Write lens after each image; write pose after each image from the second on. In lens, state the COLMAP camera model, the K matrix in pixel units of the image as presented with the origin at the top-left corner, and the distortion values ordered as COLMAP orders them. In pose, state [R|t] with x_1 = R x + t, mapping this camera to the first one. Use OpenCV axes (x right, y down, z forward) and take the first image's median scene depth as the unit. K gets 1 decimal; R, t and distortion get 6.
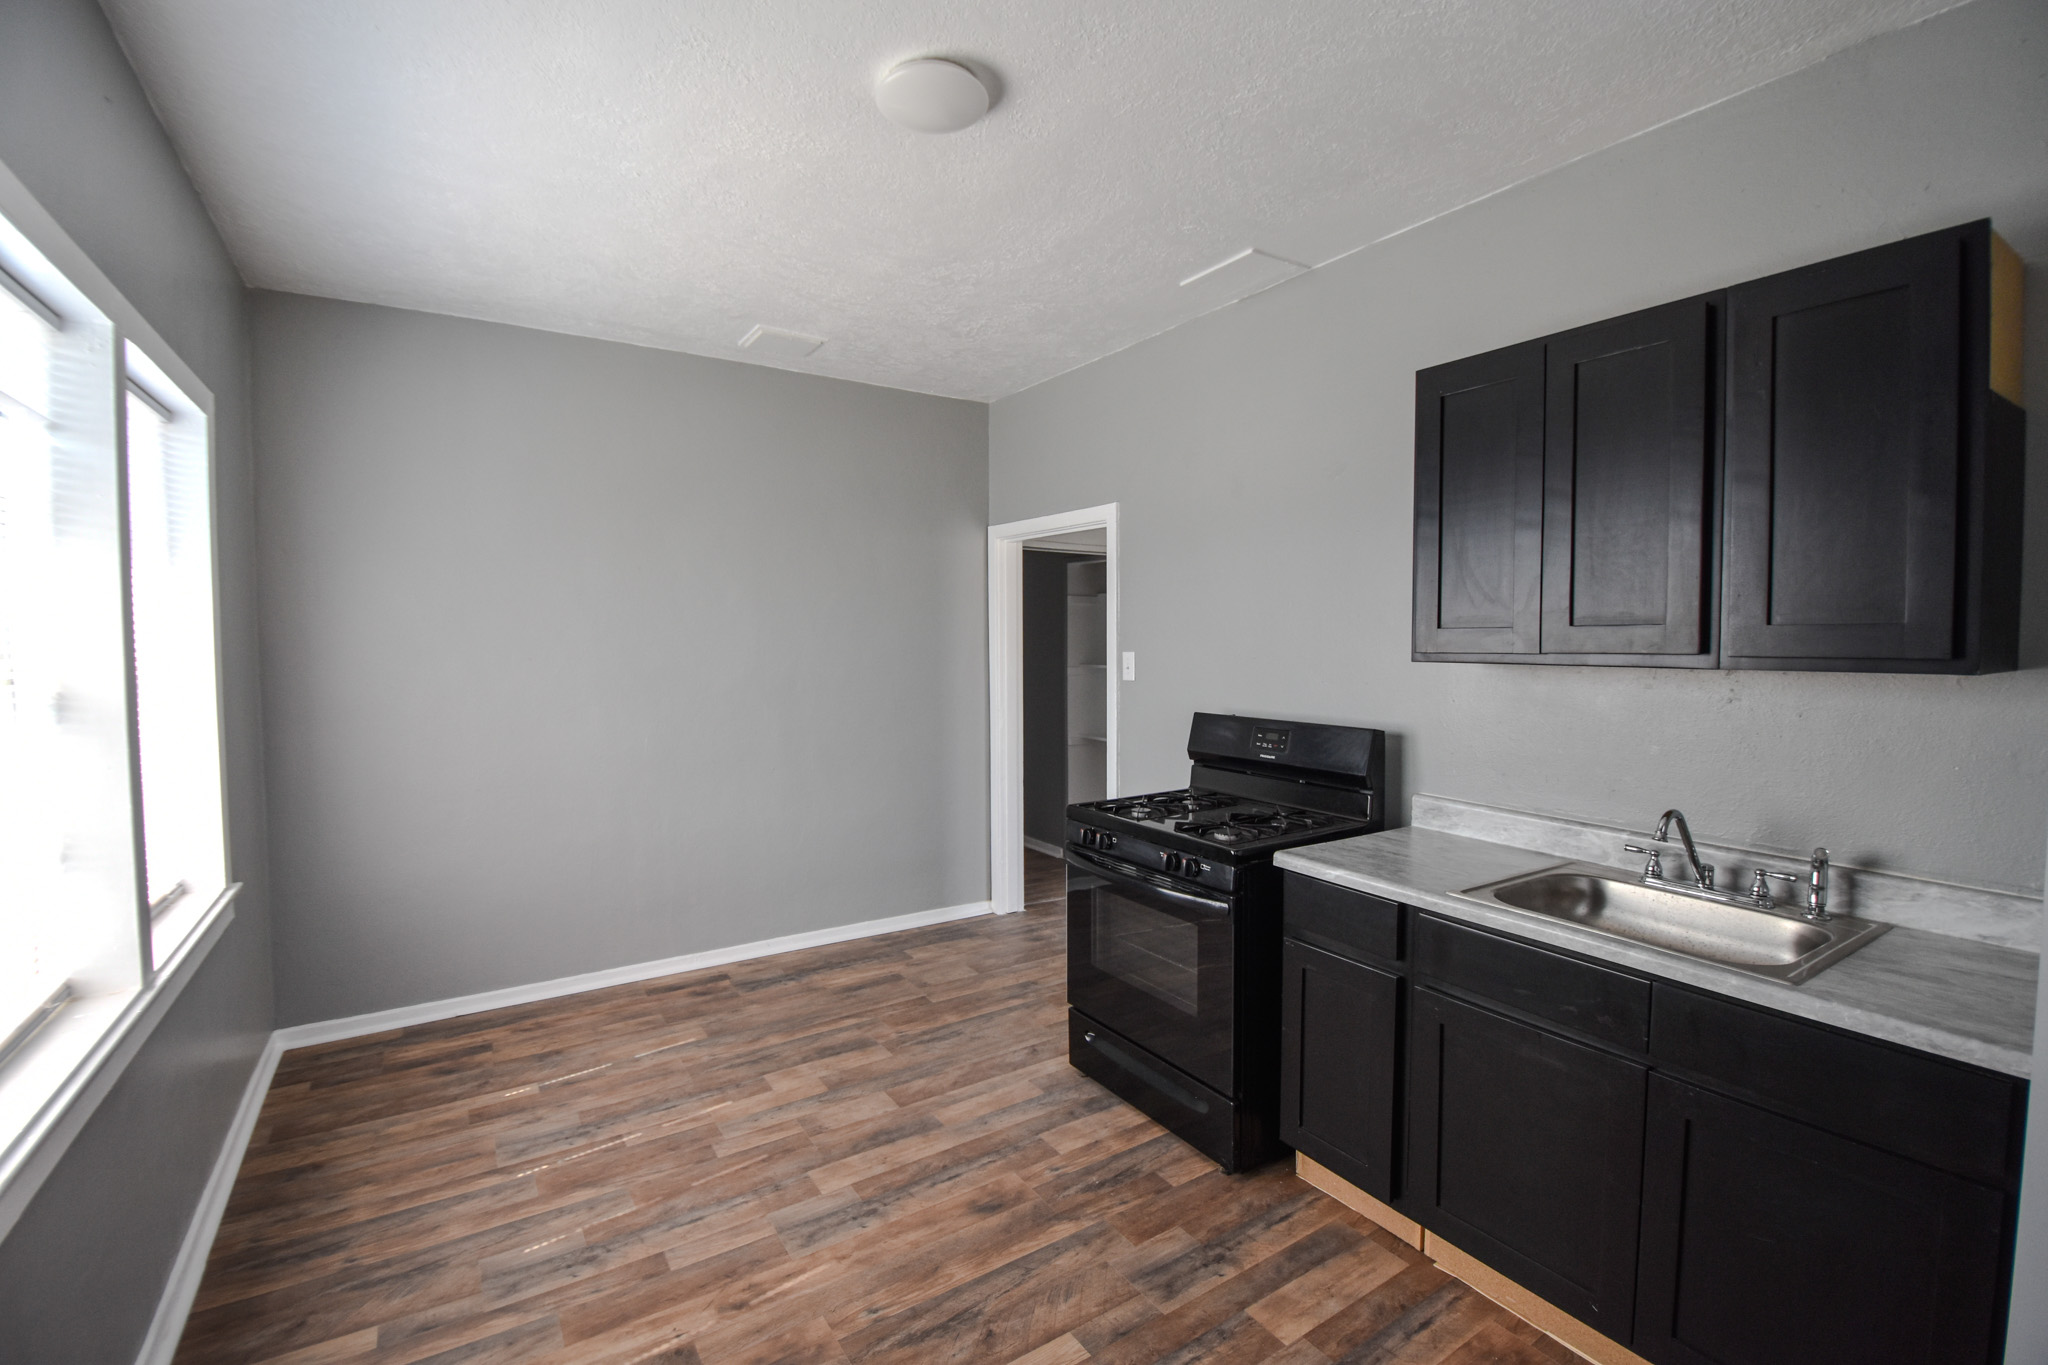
lens RADIAL K [[894.8, 0, 1025.1], [0, 894.8, 675.8], [0, 0, 1]] dist [0.000392, -0.000100]
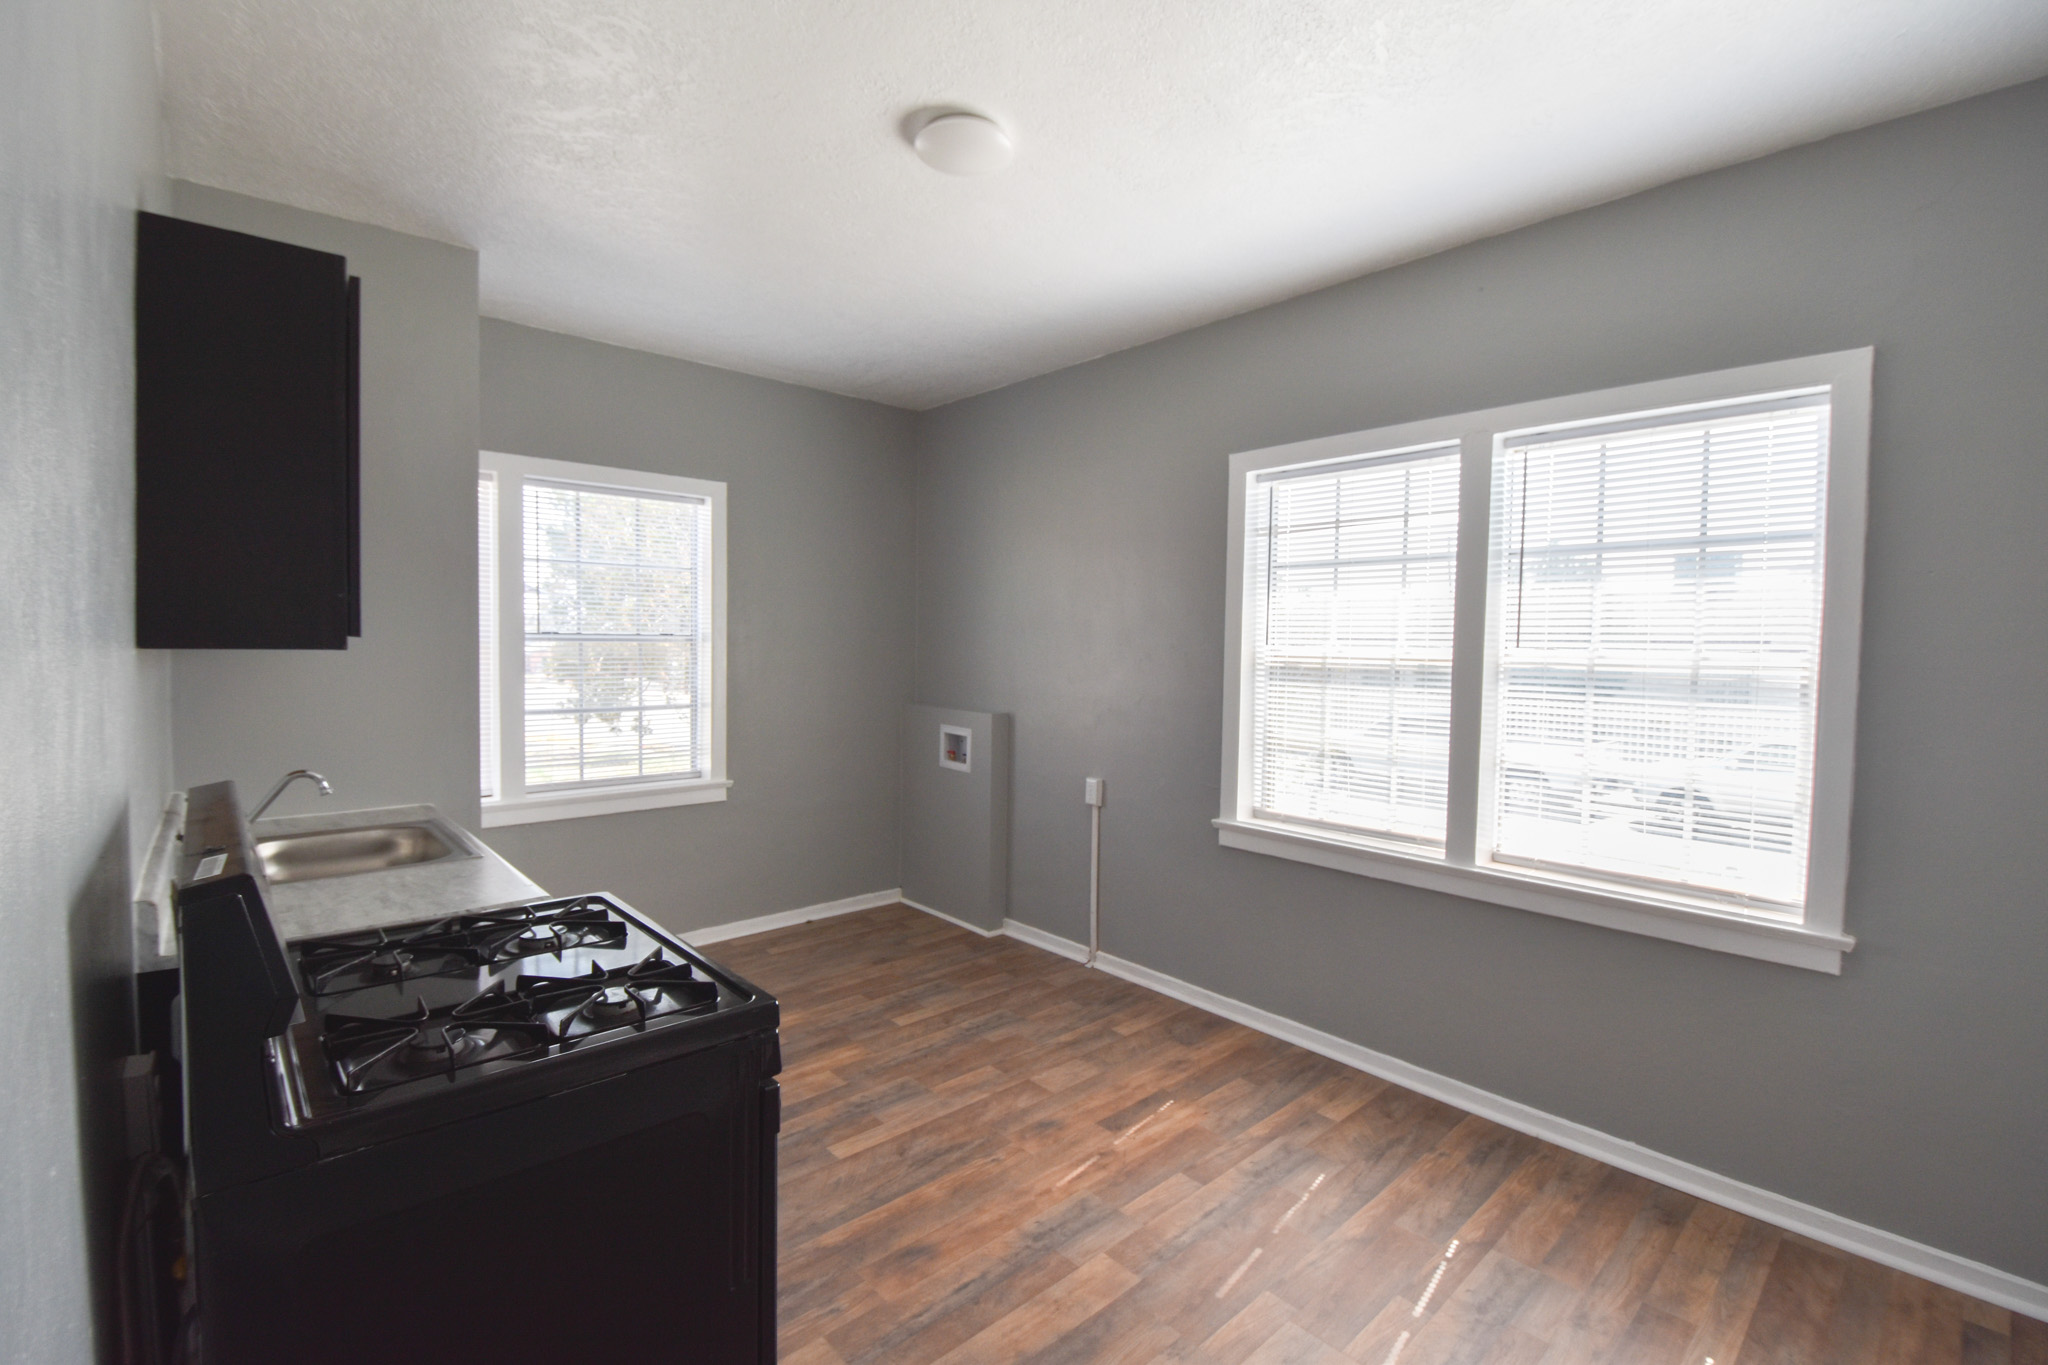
lens RADIAL K [[894.8, 0, 1020.4], [0, 894.8, 678.5], [0, 0, 1]] dist [0.000392, -0.000100]
pose [[-0.987825, -0.005044, -0.155490, -0.003367], [-0.018445, 0.996222, 0.084863, -0.068961], [0.154474, 0.086698, -0.984186, 1.898141]]
